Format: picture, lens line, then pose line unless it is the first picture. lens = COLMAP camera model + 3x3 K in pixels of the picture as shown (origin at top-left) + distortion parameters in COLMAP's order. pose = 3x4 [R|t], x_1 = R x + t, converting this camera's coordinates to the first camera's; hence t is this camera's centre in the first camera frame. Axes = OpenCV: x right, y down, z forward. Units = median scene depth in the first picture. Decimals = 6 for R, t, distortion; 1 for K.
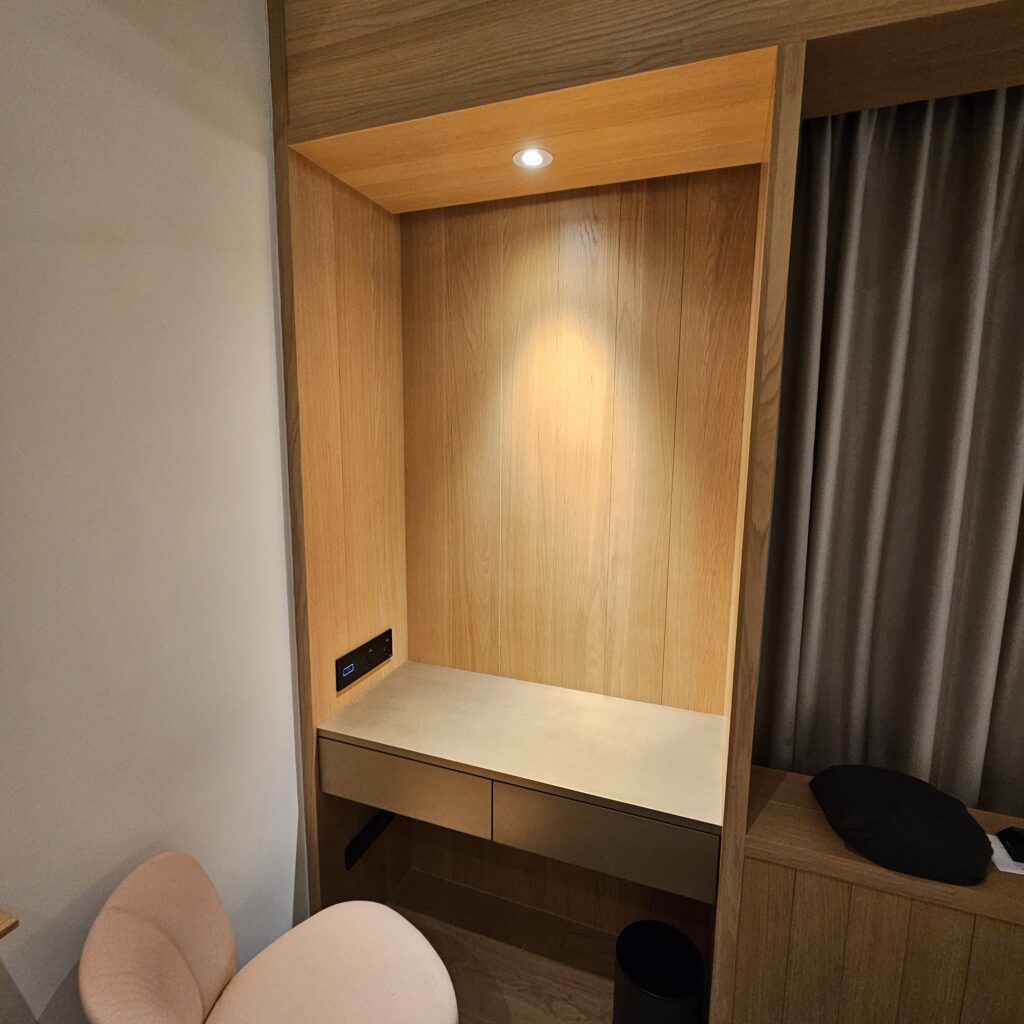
lens RADIAL K [[563.4, 0, 513.1], [0, 563.4, 509.8], [0, 0, 1]] dist [-0.003607, 0.001100]
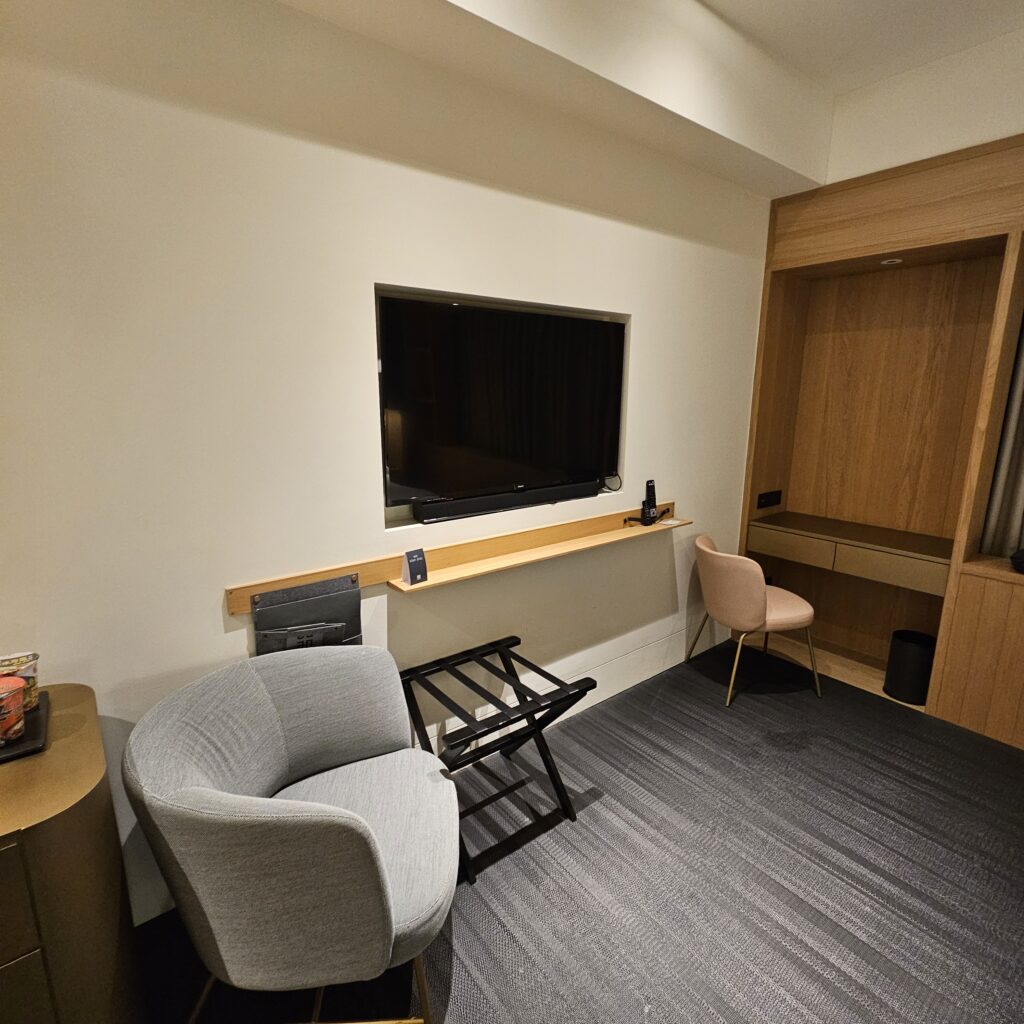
lens RADIAL K [[563.4, 0, 514.3], [0, 563.4, 510.6], [0, 0, 1]] dist [-0.003607, 0.001100]
pose [[0.860906, 0.099342, -0.498971, -0.041414], [-0.063304, 0.994046, 0.088687, 0.253111], [0.504811, -0.044764, 0.862069, -1.828007]]
